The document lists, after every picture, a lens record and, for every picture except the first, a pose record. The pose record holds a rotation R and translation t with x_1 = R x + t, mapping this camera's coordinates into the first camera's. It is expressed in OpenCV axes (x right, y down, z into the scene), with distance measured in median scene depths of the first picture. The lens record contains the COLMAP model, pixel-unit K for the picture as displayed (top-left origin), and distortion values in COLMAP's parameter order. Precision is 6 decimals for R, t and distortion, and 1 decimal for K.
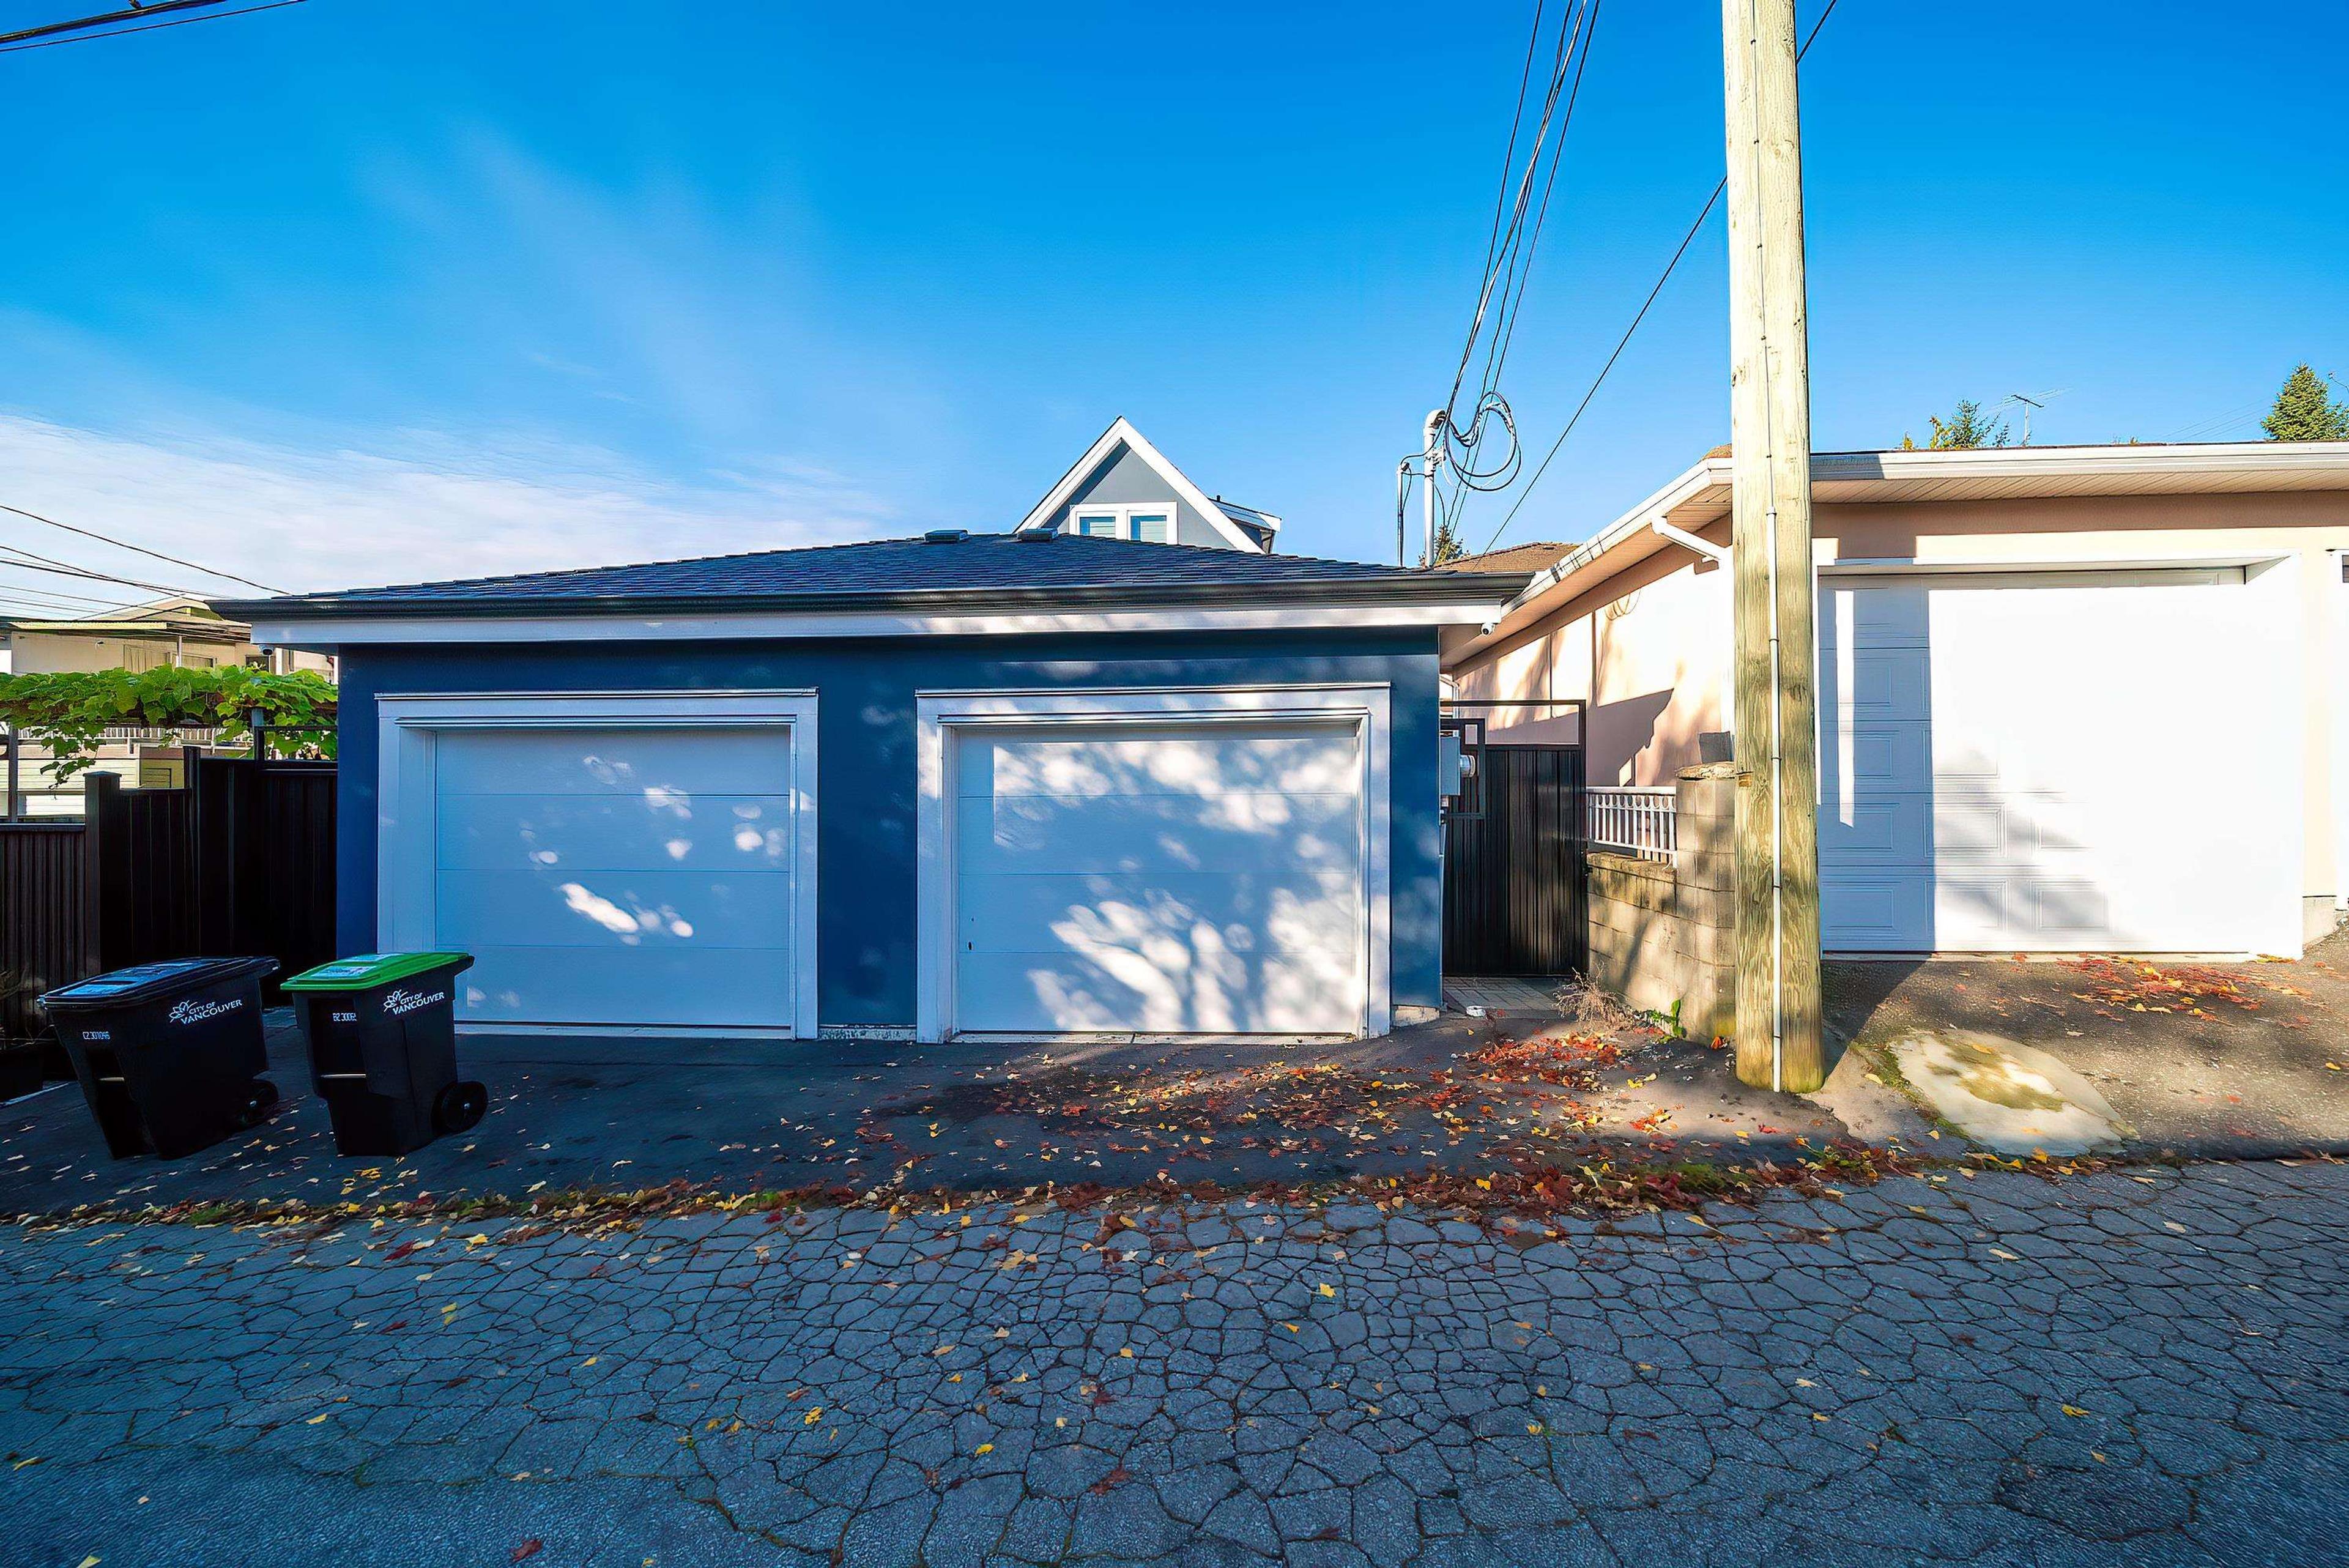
lens RADIAL K [[818.4, 0, 1177.0], [0, 818.4, 793.1], [0, 0, 1]] dist [-0.011849, 0.003807]
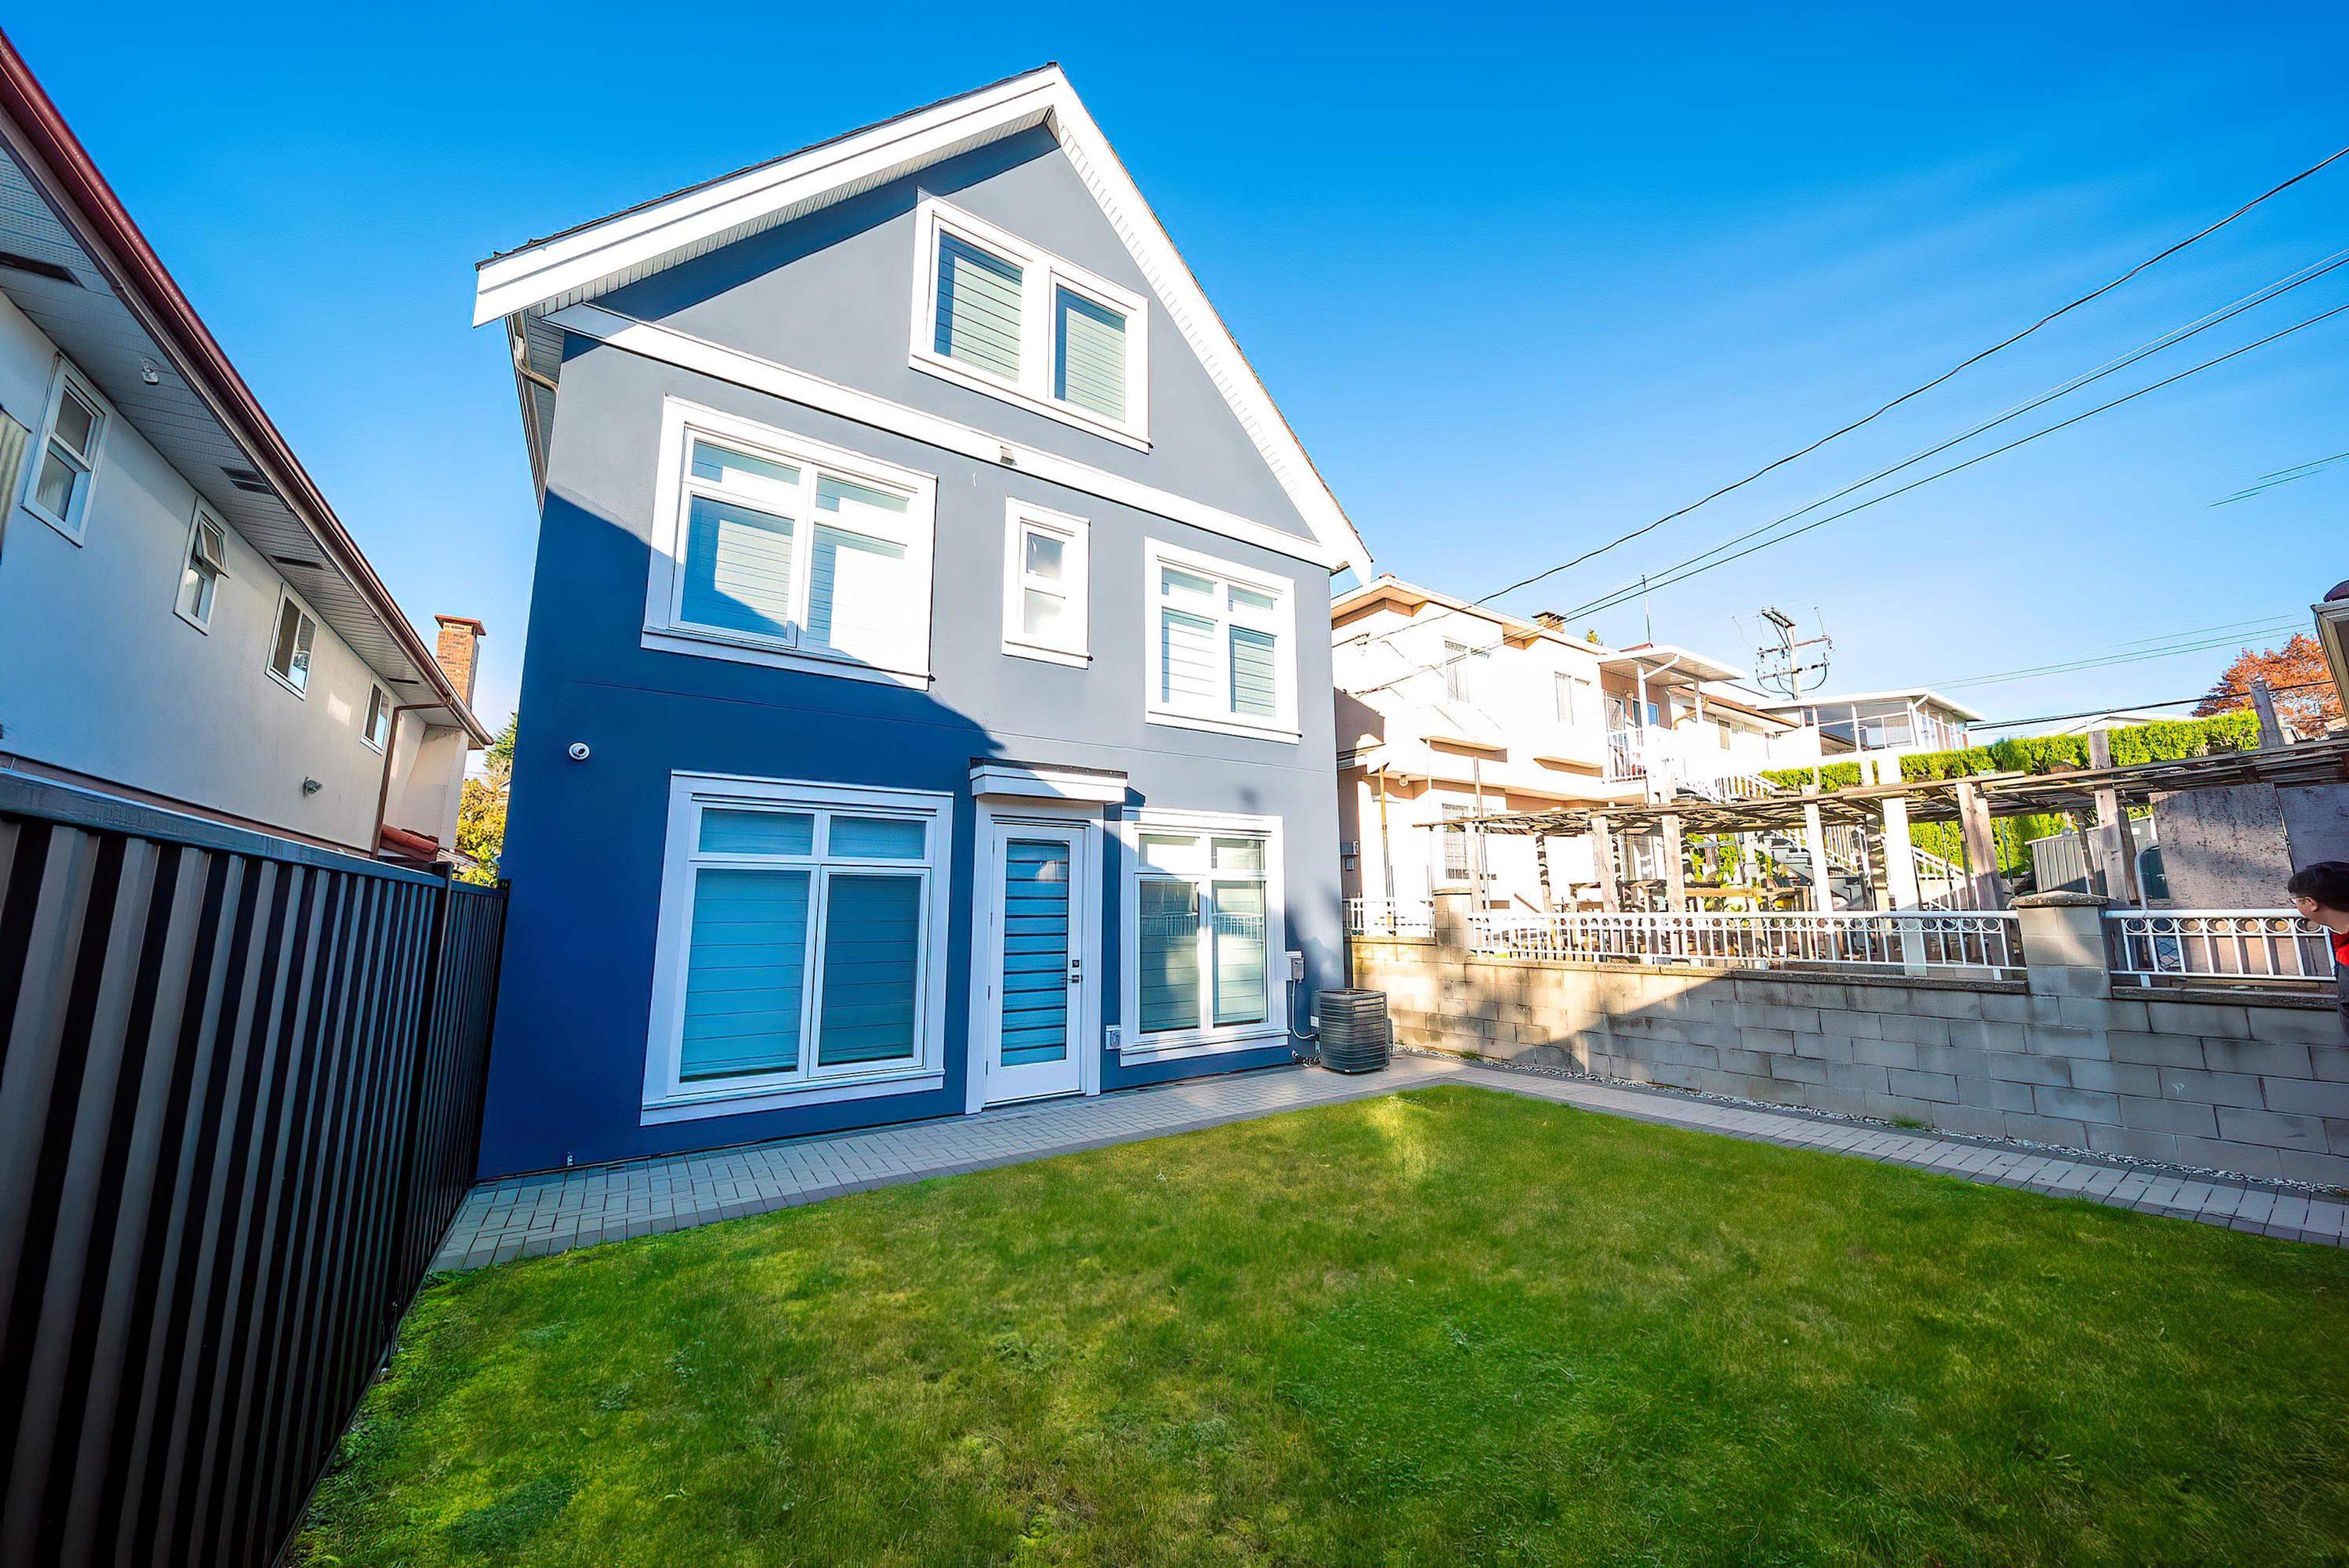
lens RADIAL K [[818.6, 0, 1182.0], [0, 818.6, 784.5], [0, 0, 1]] dist [-0.005368, -0.000210]
pose [[0.784339, 0.095543, 0.612930, -0.863437], [0.000108, 0.988047, -0.154154, -0.018604], [-0.620332, 0.120975, 0.774954, 2.290059]]
